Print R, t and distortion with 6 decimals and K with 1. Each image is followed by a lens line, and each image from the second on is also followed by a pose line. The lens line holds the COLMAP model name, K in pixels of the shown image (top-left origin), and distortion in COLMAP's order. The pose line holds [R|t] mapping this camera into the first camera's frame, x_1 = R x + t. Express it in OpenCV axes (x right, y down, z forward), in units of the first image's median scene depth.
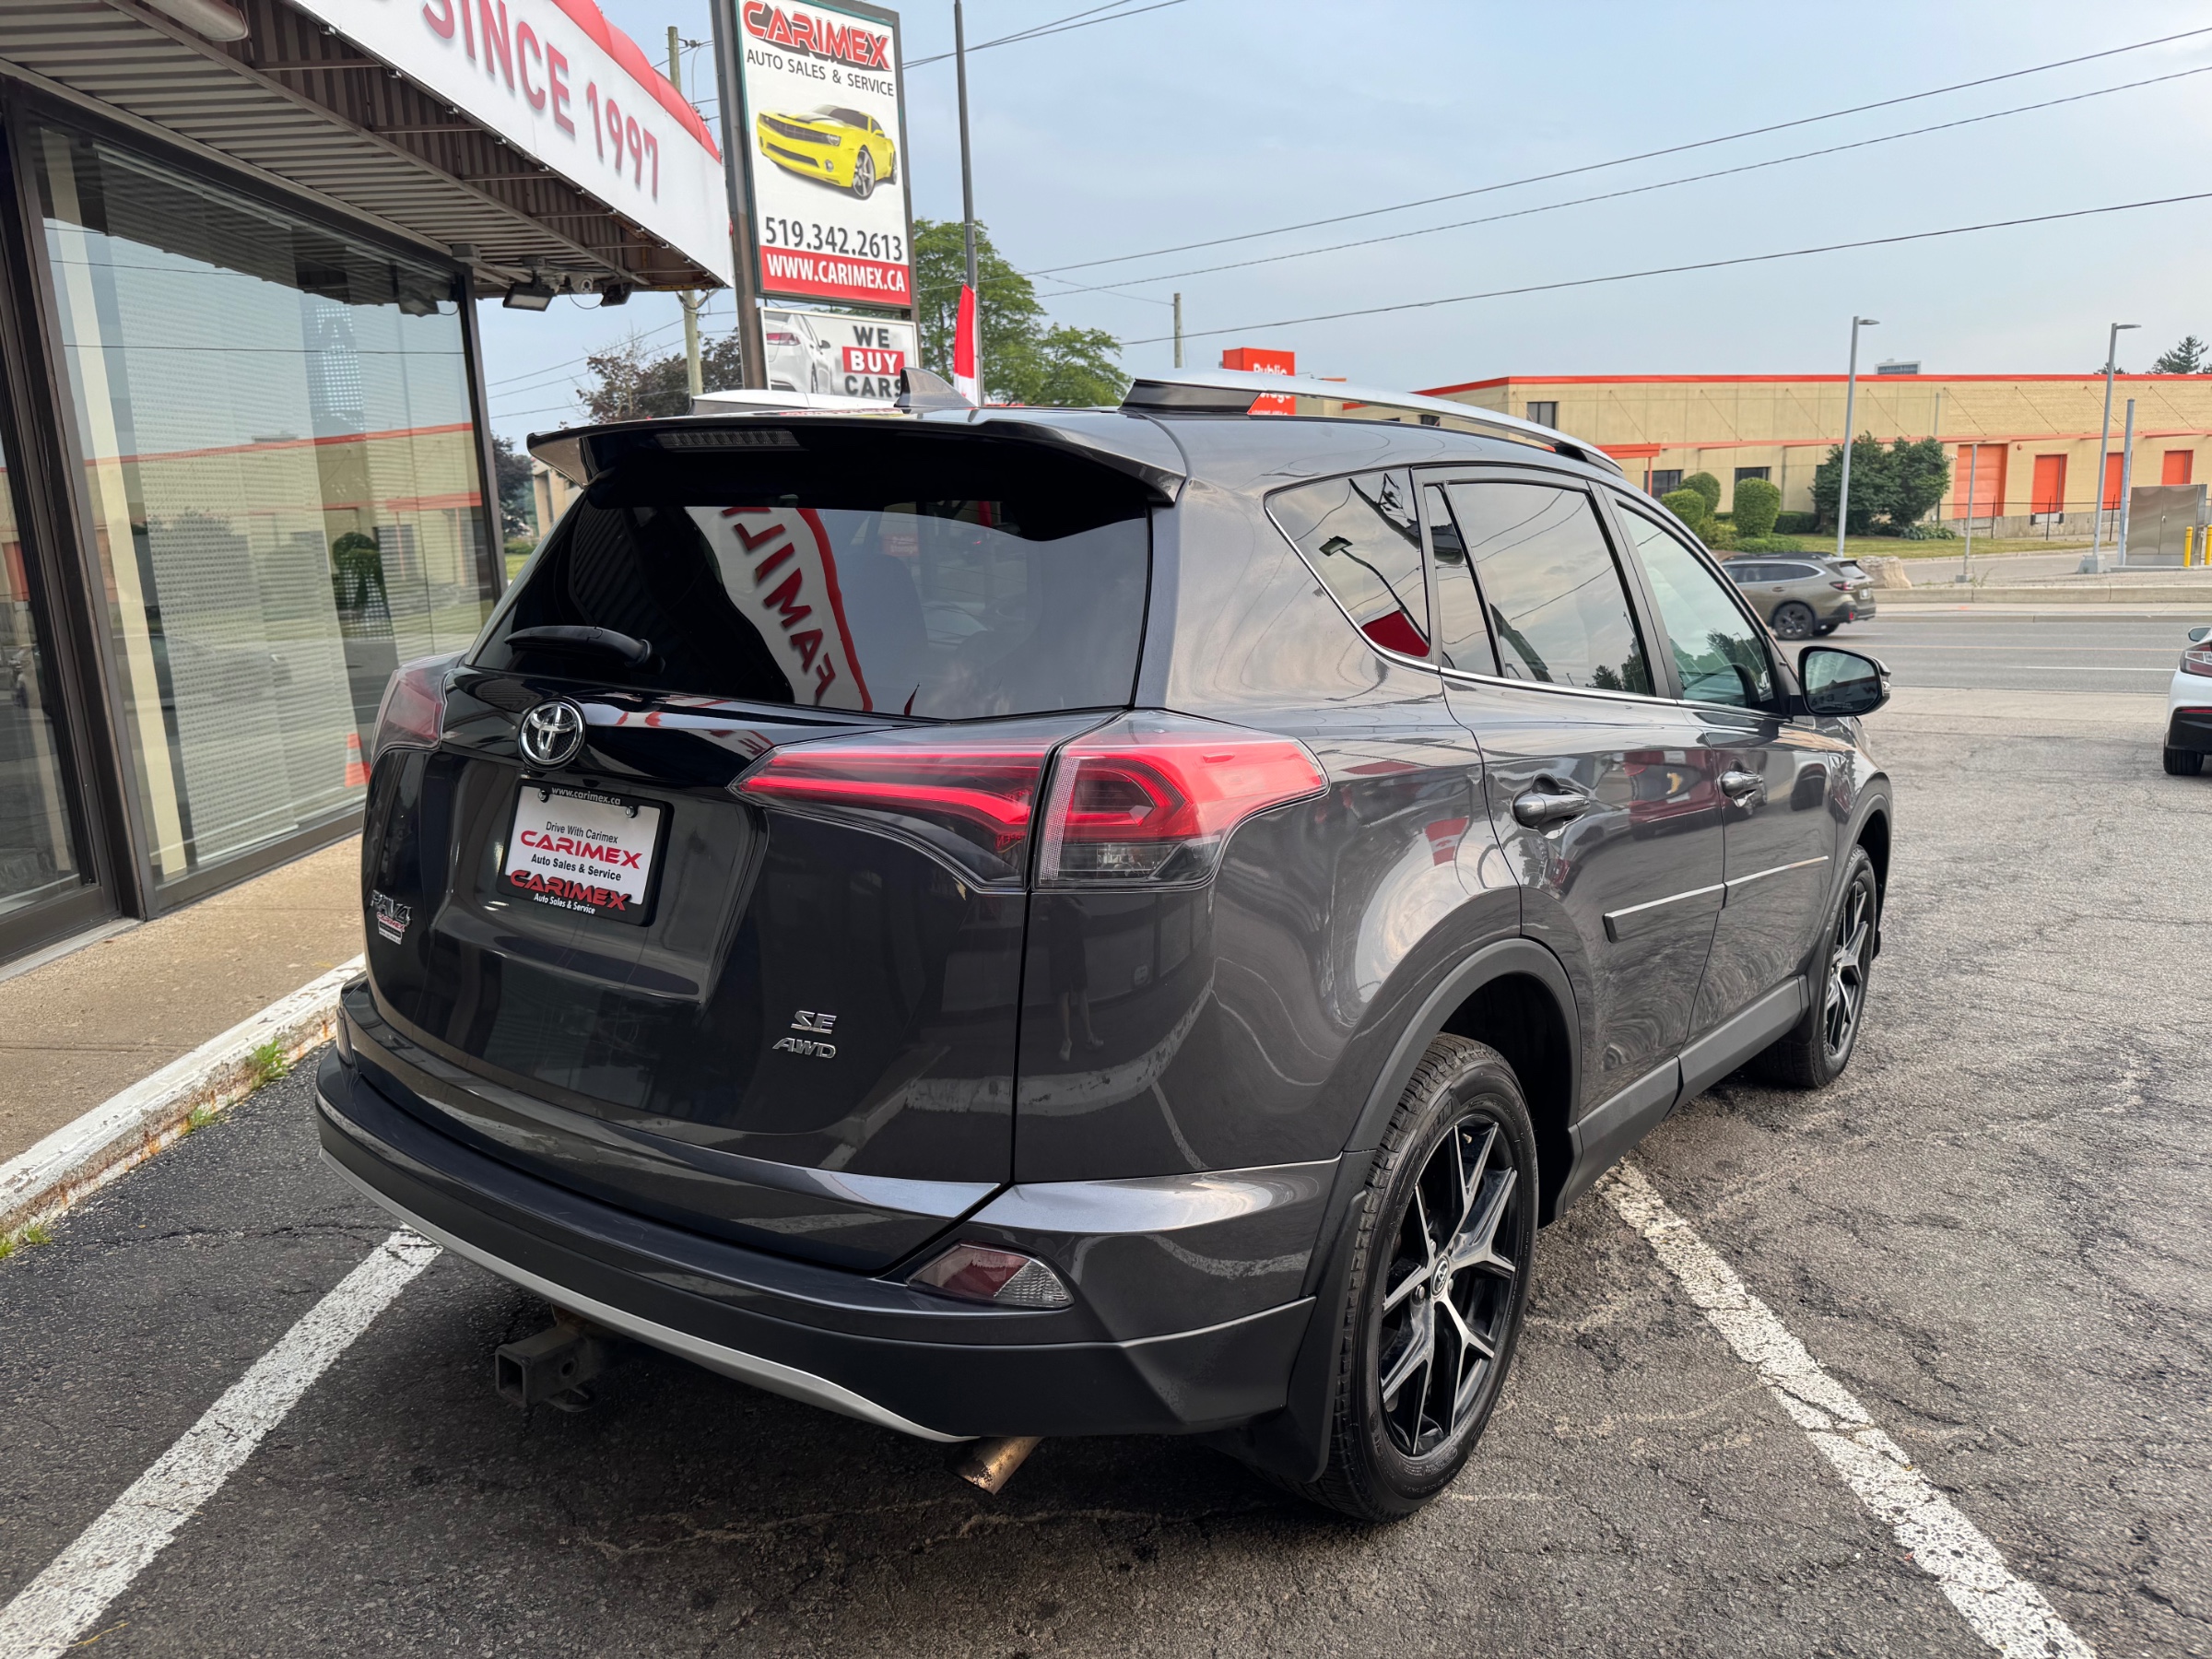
lens RADIAL K [[1562.1, 0, 1088.5], [0, 1562.1, 831.8], [0, 0, 1]] dist [0.021459, -0.018724]
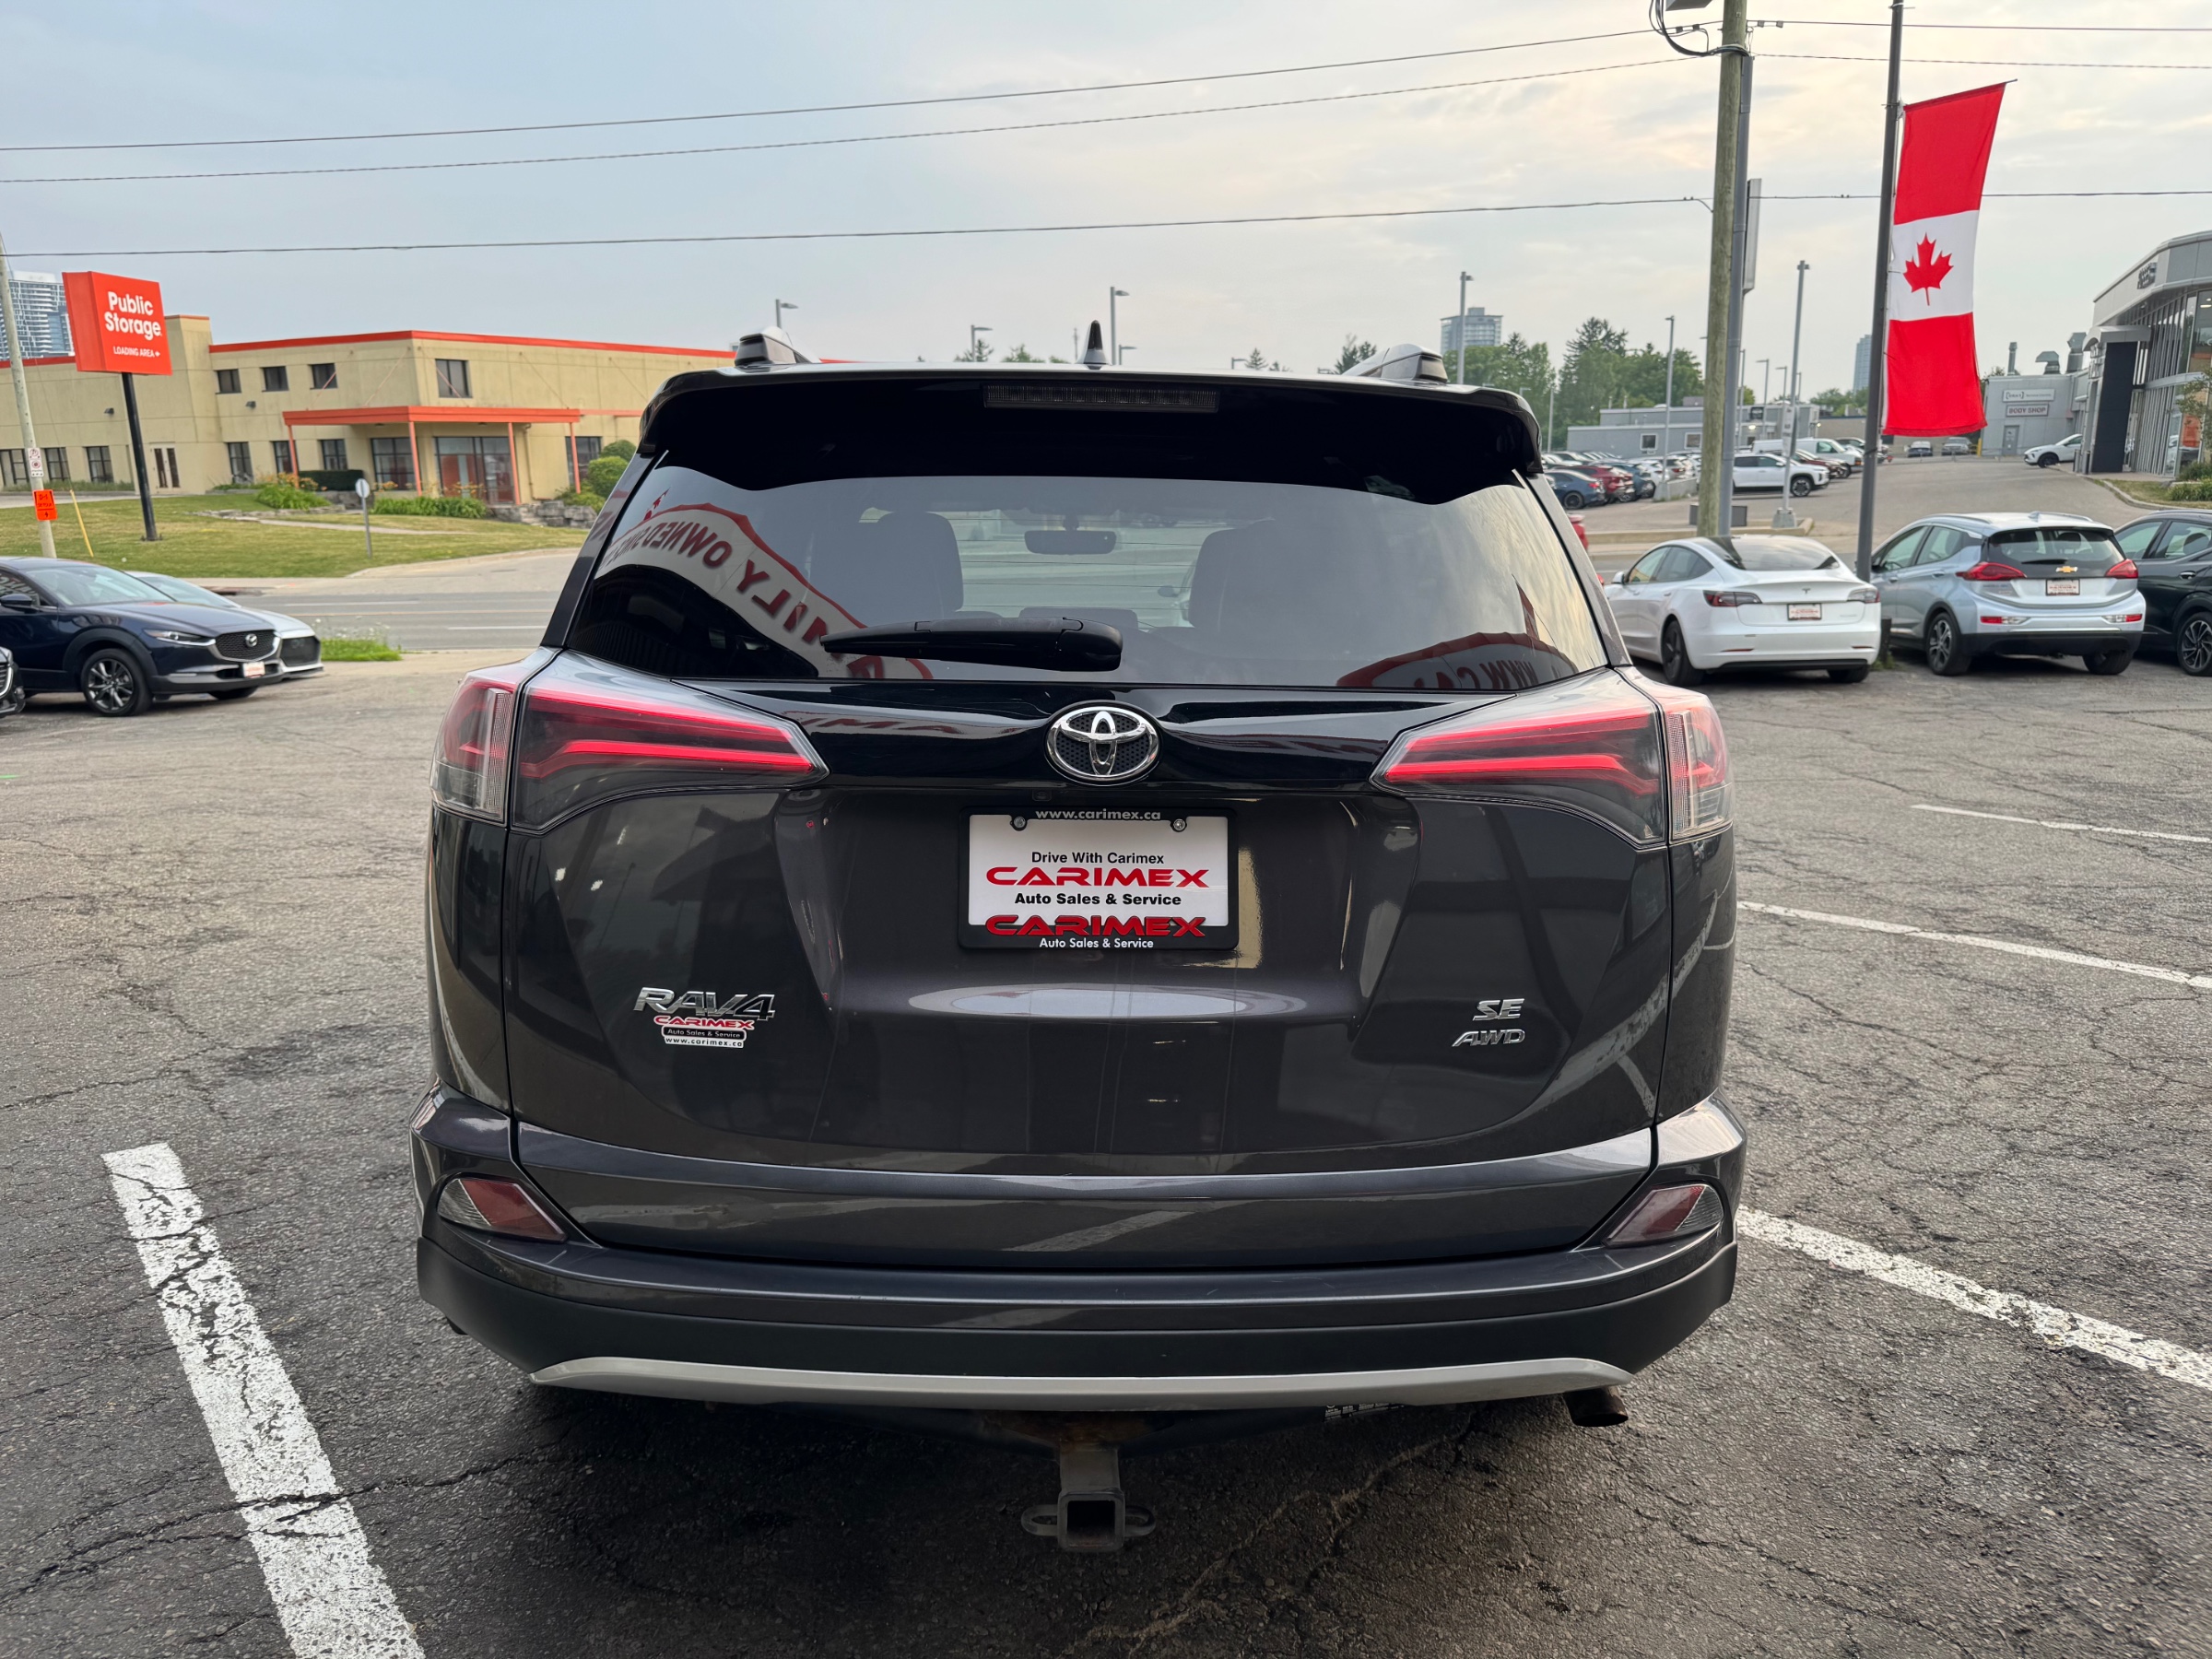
lens RADIAL K [[1562.1, 0, 1124.9], [0, 1562.1, 832.4], [0, 0, 1]] dist [0.021459, -0.018724]
pose [[0.786130, -0.123013, 0.605695, -0.810717], [0.110169, 0.992189, 0.058519, -0.059831], [-0.608163, 0.020725, 0.793542, 0.325010]]
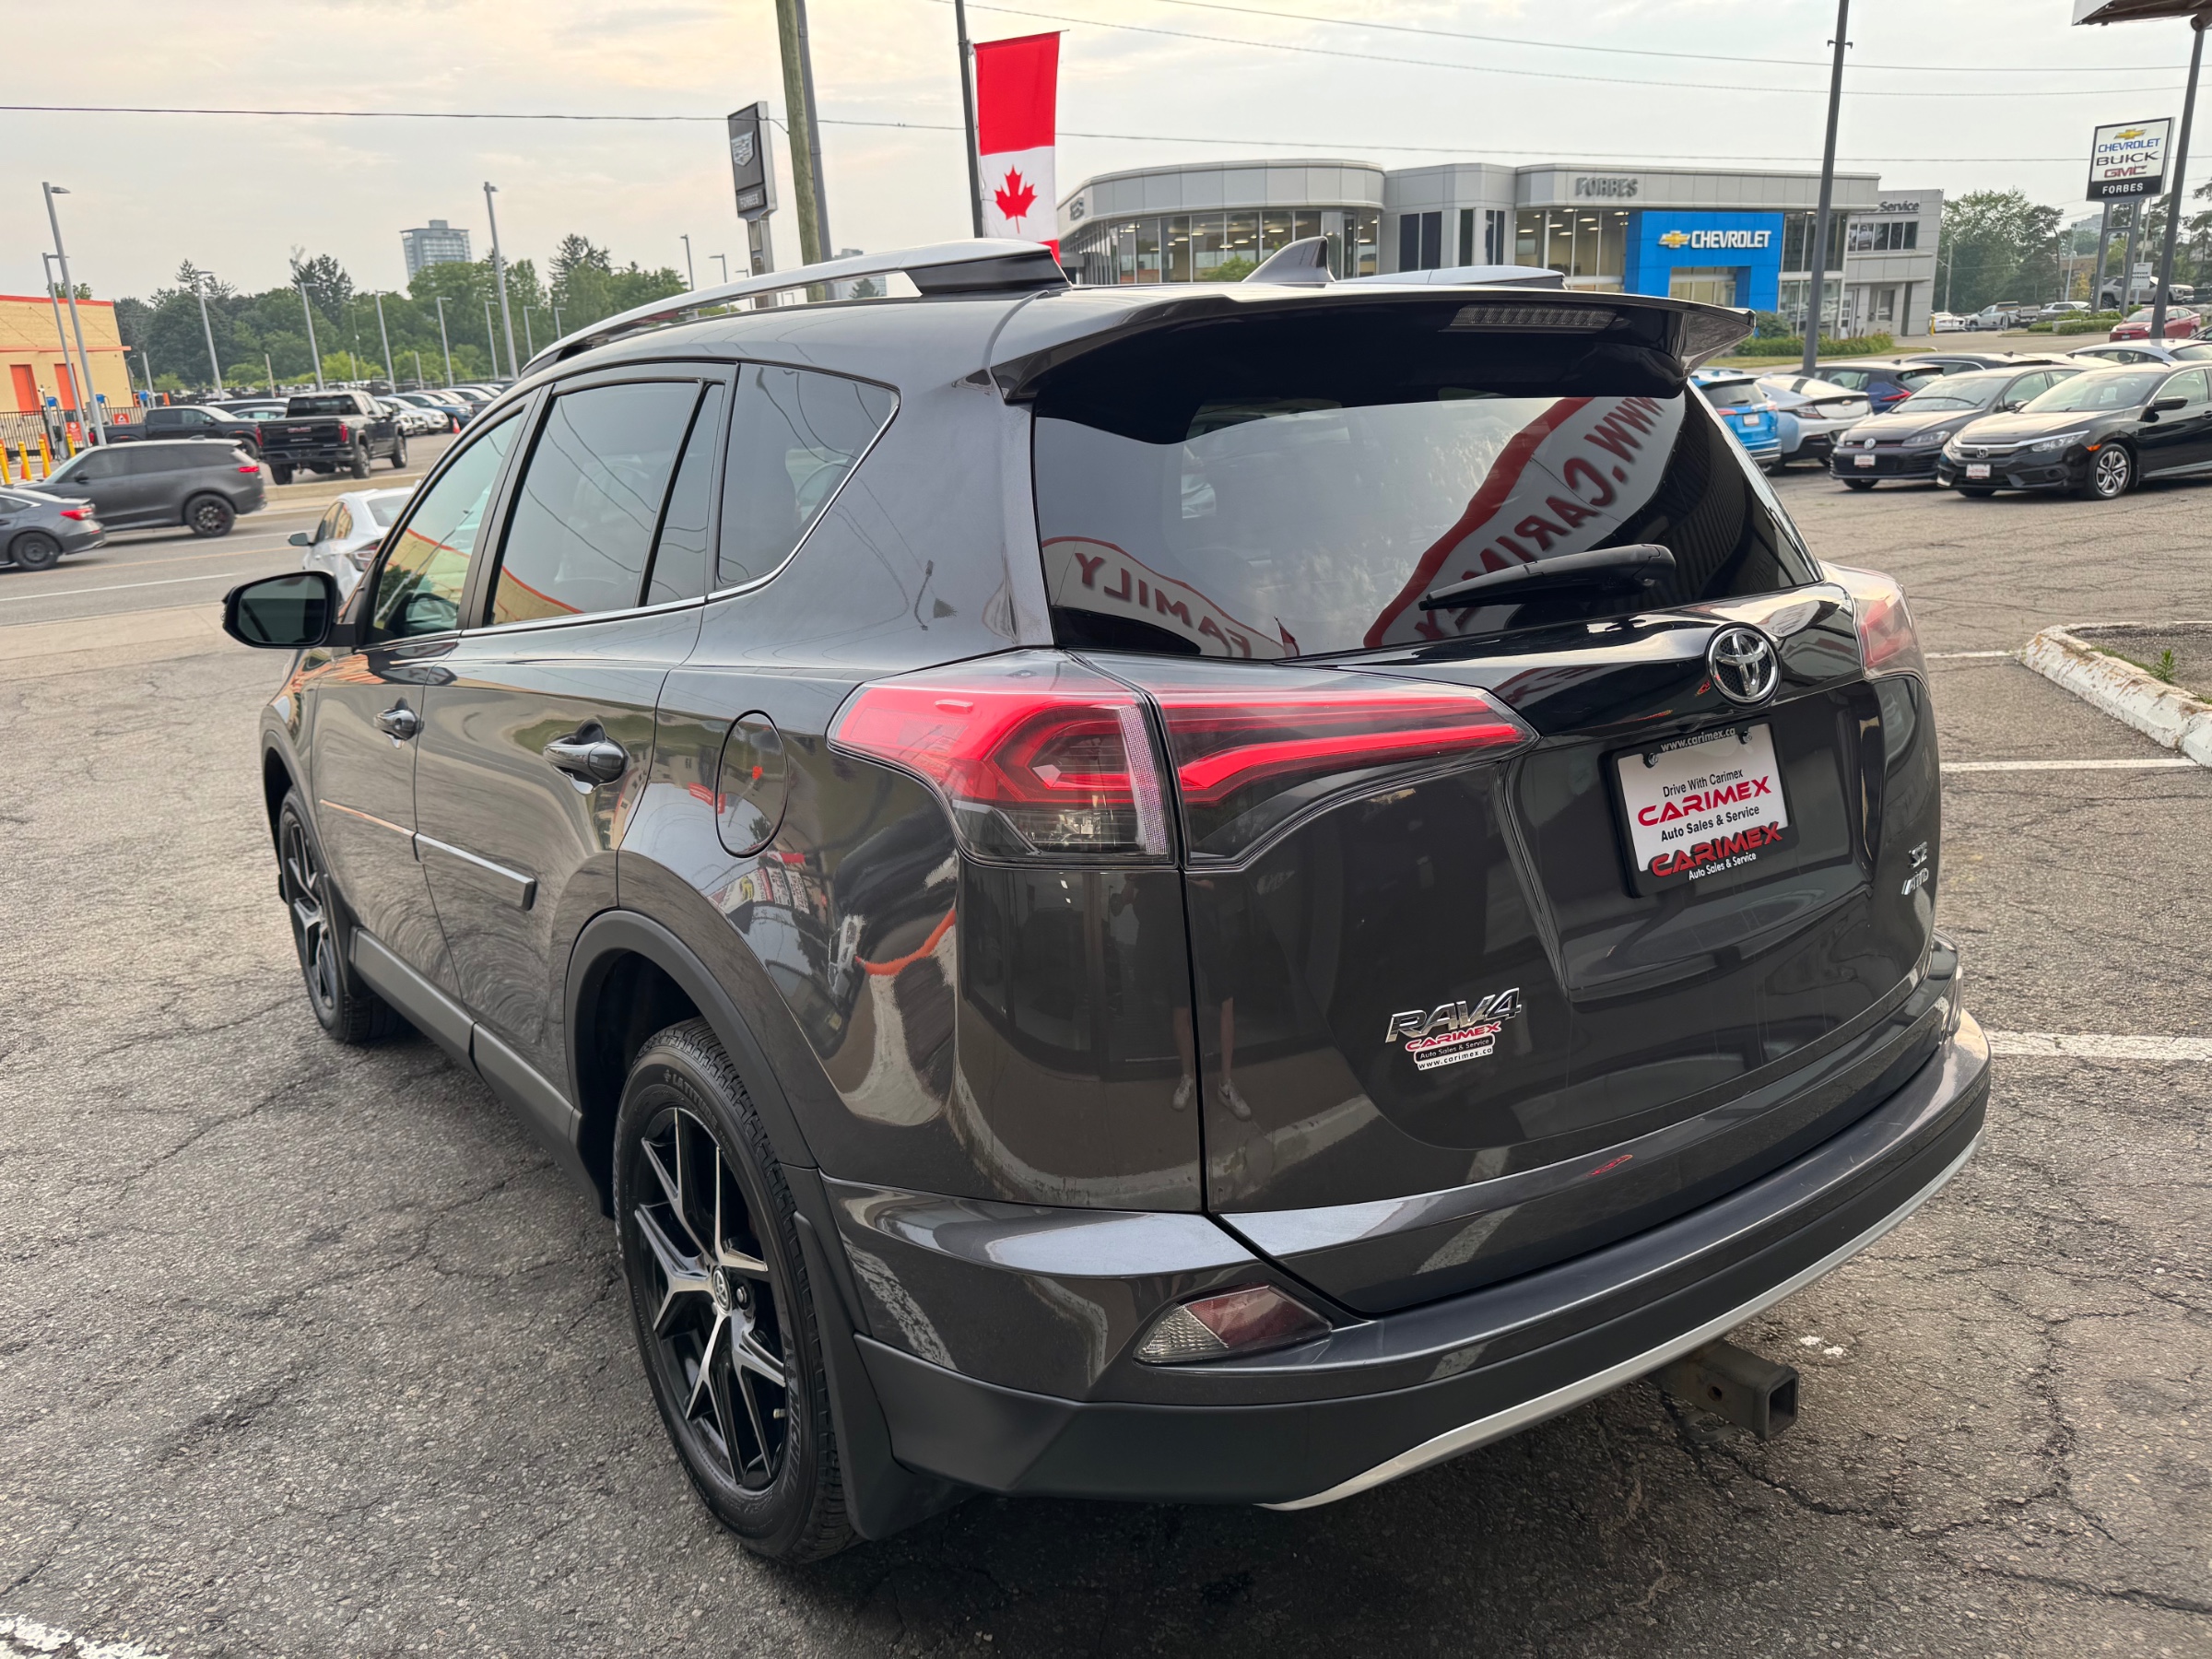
lens RADIAL K [[1562.1, 0, 1125.6], [0, 1562.1, 819.3], [0, 0, 1]] dist [0.021459, -0.018724]
pose [[0.306977, -0.253962, 0.917207, -1.196389], [0.216708, 0.957075, 0.192472, -0.210399], [-0.926716, 0.139681, 0.348836, 0.988902]]
